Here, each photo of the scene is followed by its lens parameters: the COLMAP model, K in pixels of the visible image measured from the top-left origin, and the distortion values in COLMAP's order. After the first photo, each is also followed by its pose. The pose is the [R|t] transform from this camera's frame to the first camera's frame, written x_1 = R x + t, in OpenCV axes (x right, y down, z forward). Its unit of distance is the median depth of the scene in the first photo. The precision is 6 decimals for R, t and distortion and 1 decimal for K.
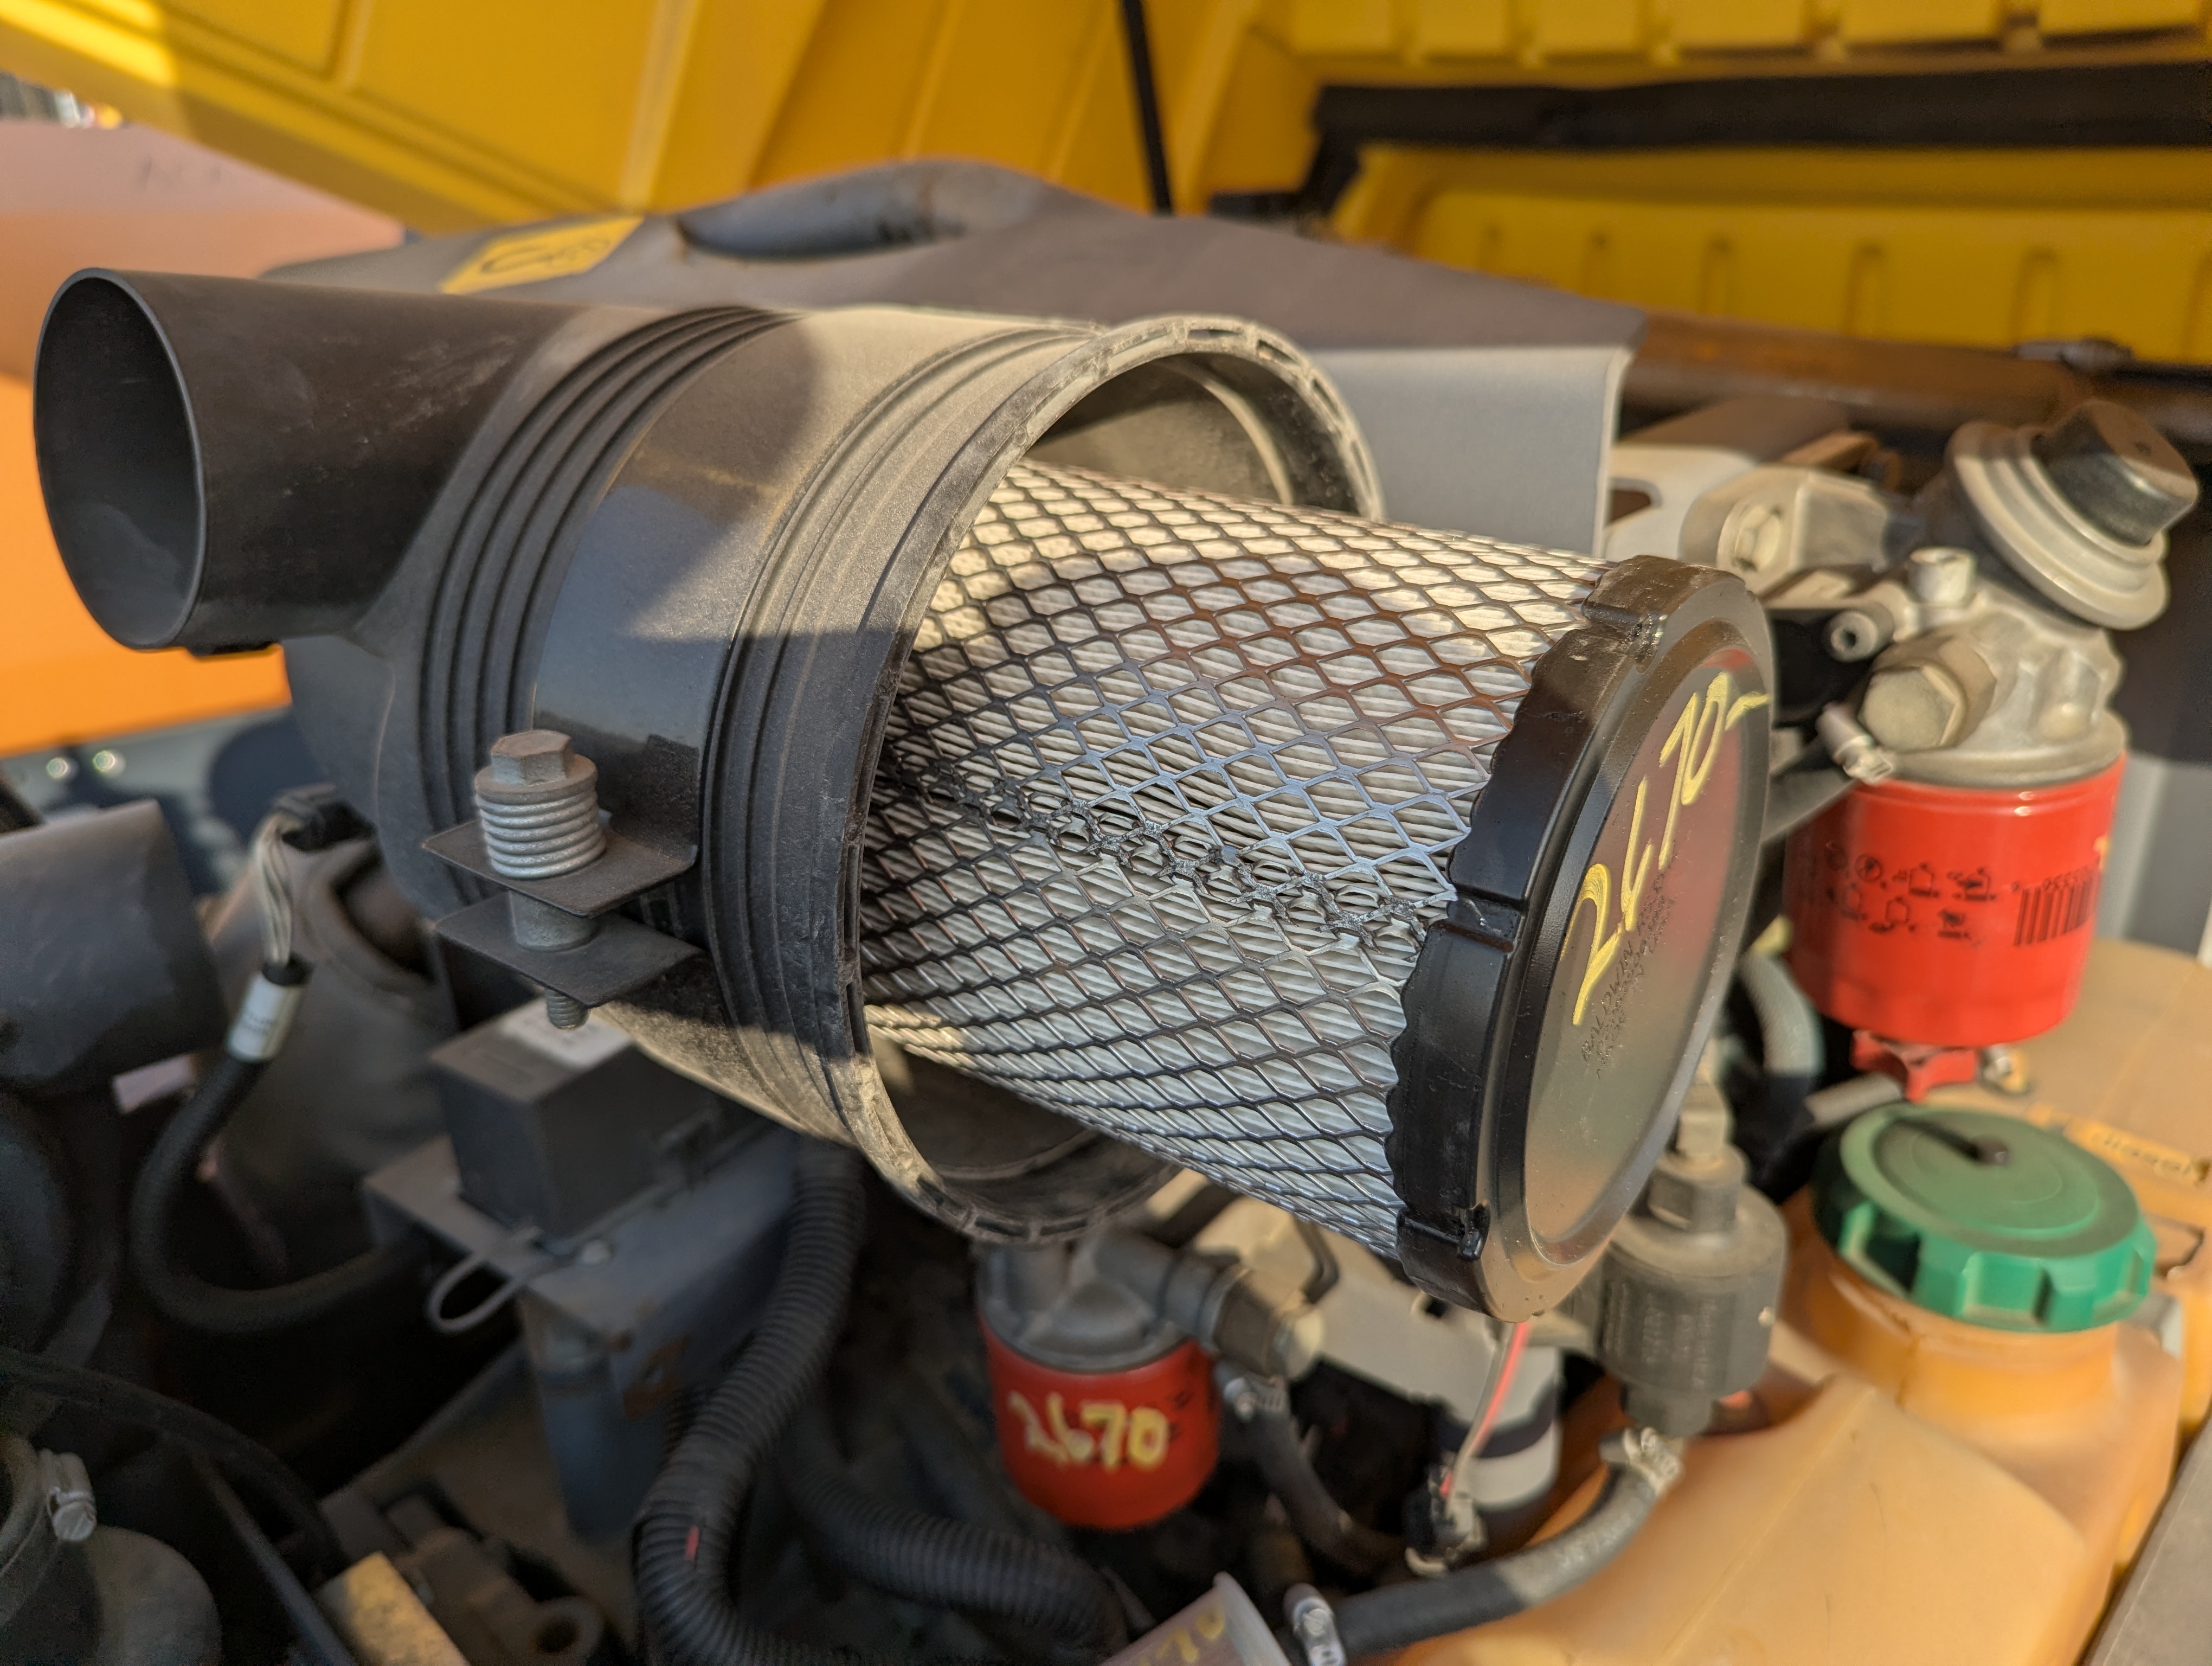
lens RADIAL K [[1571.9, 0, 1173.3], [0, 1571.9, 853.3], [0, 0, 1]] dist [0.047356, -0.045500]
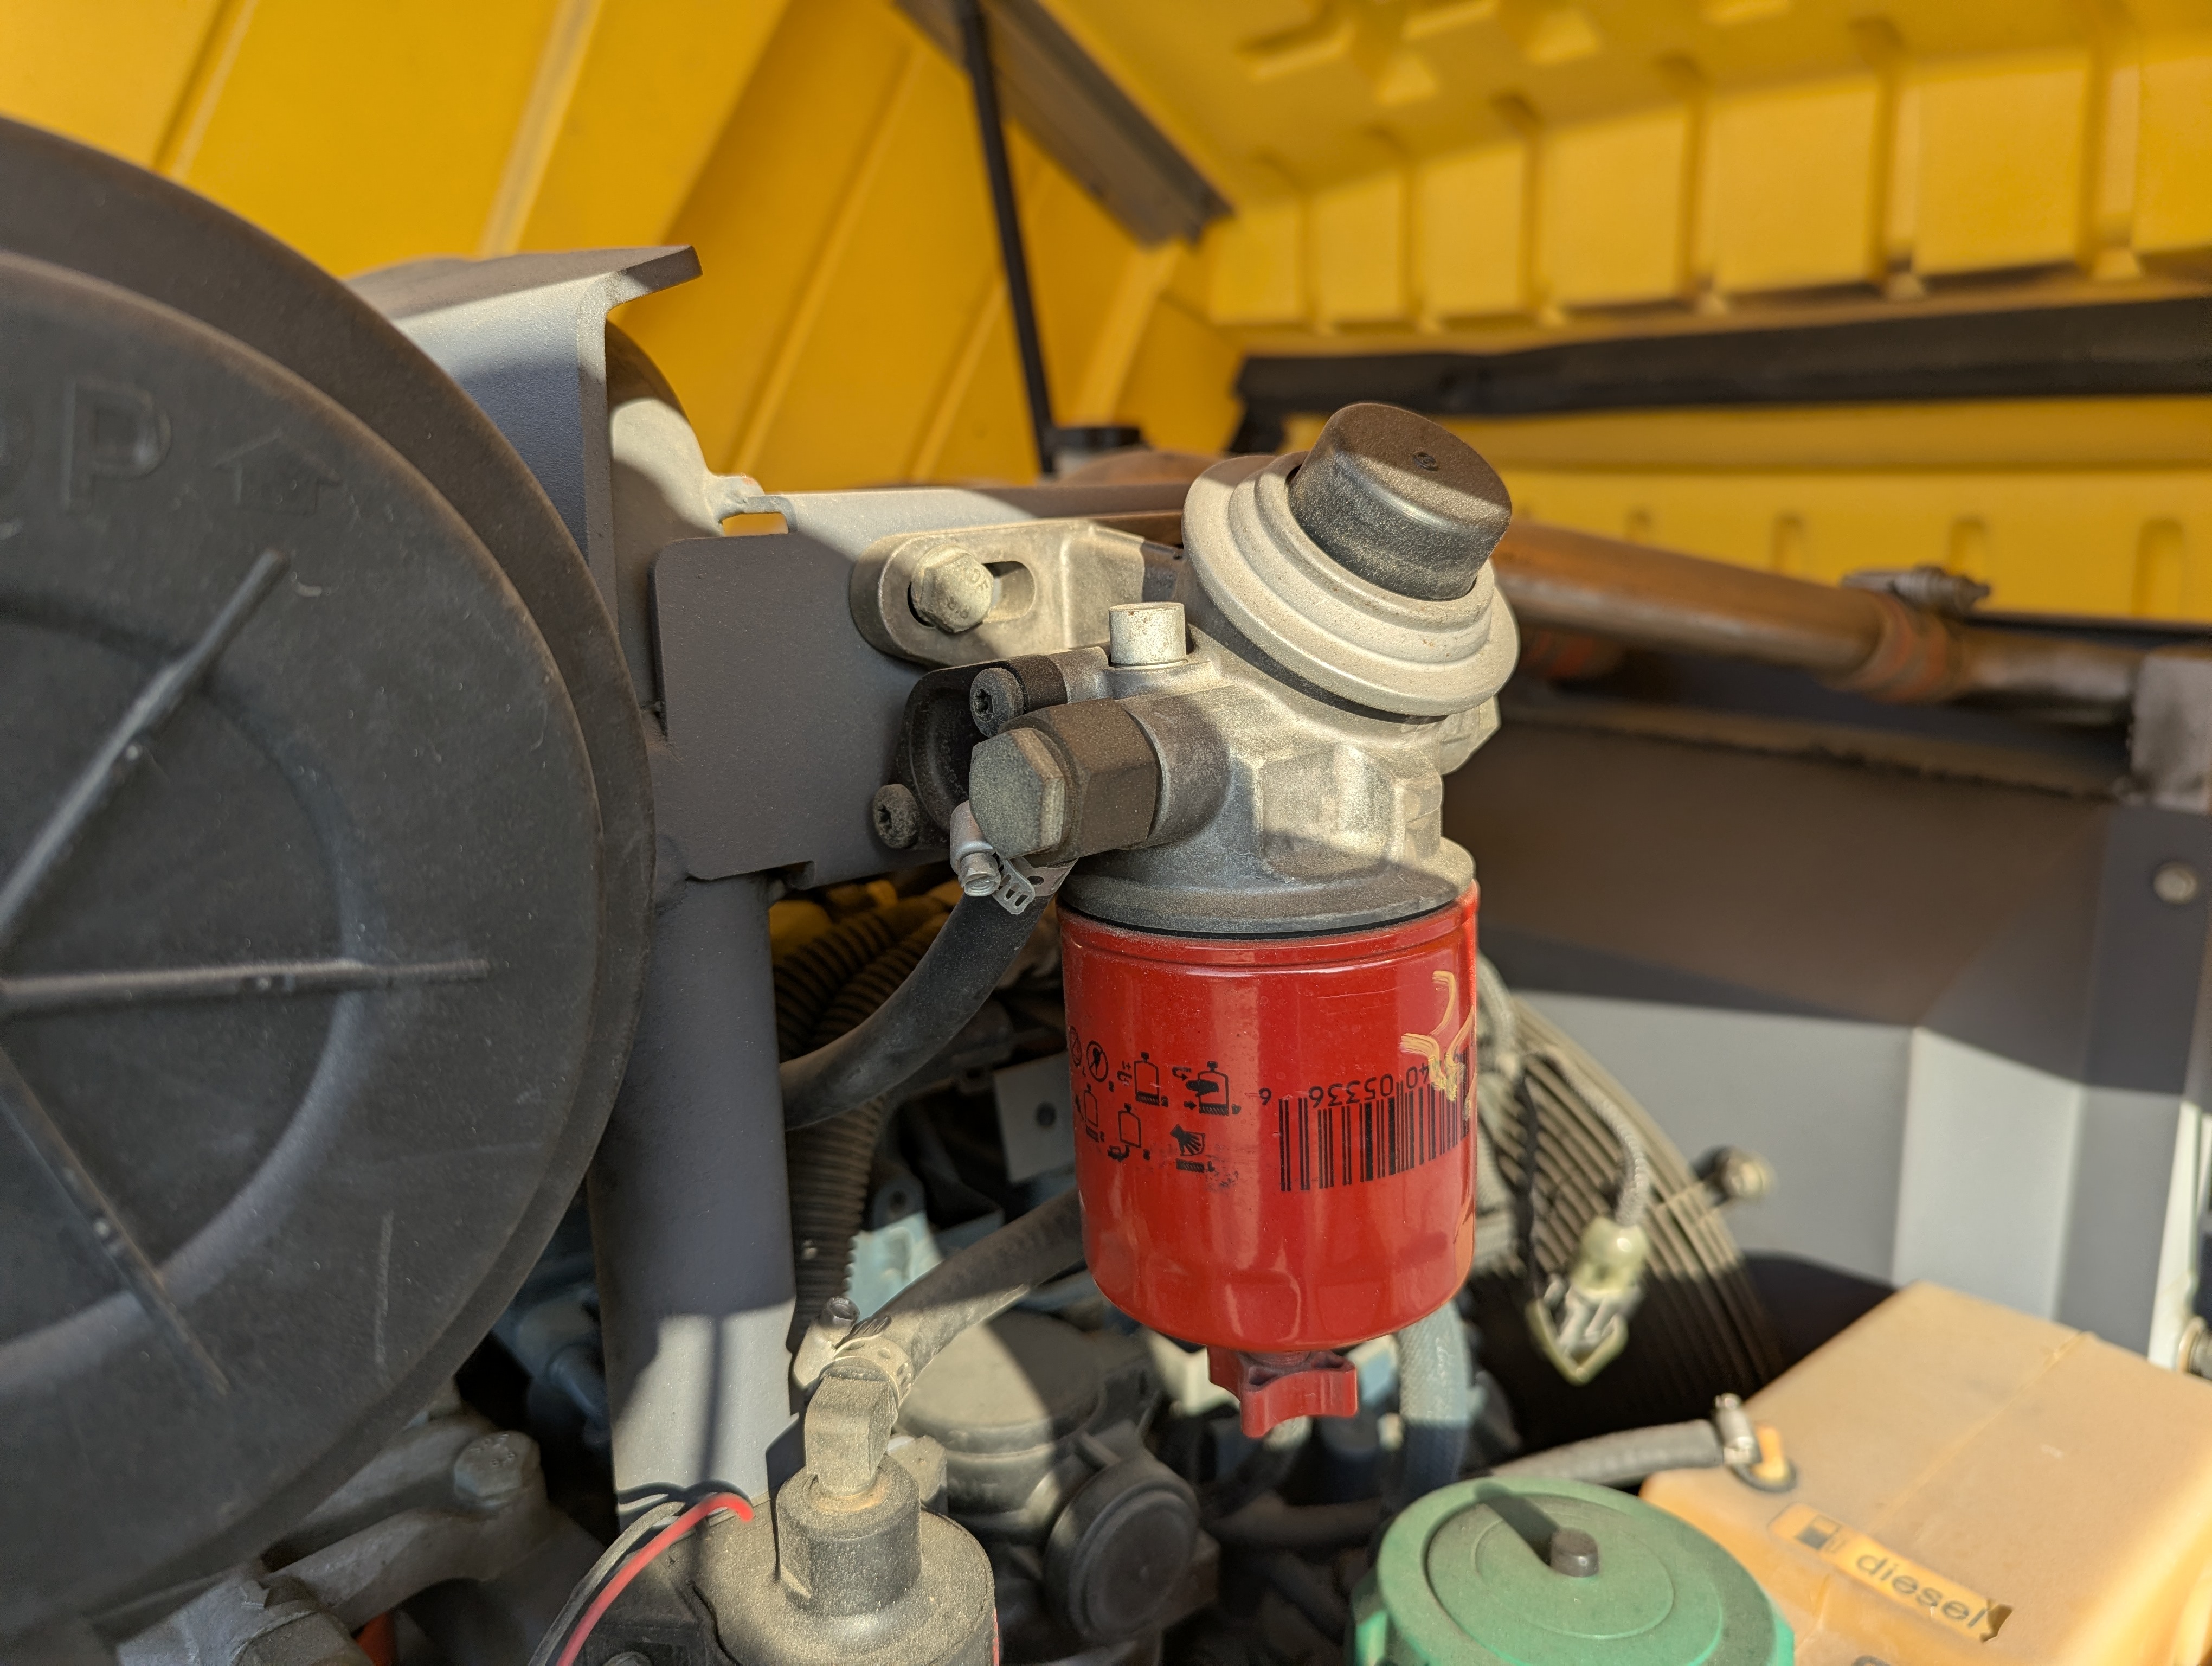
lens RADIAL K [[1571.9, 0, 1145.9], [0, 1571.9, 850.7], [0, 0, 1]] dist [0.047356, -0.045500]
pose [[0.992380, 0.058915, -0.108220, 0.528573], [-0.079473, 0.977223, -0.196772, 0.052768], [0.094162, 0.203873, 0.974458, 0.323904]]
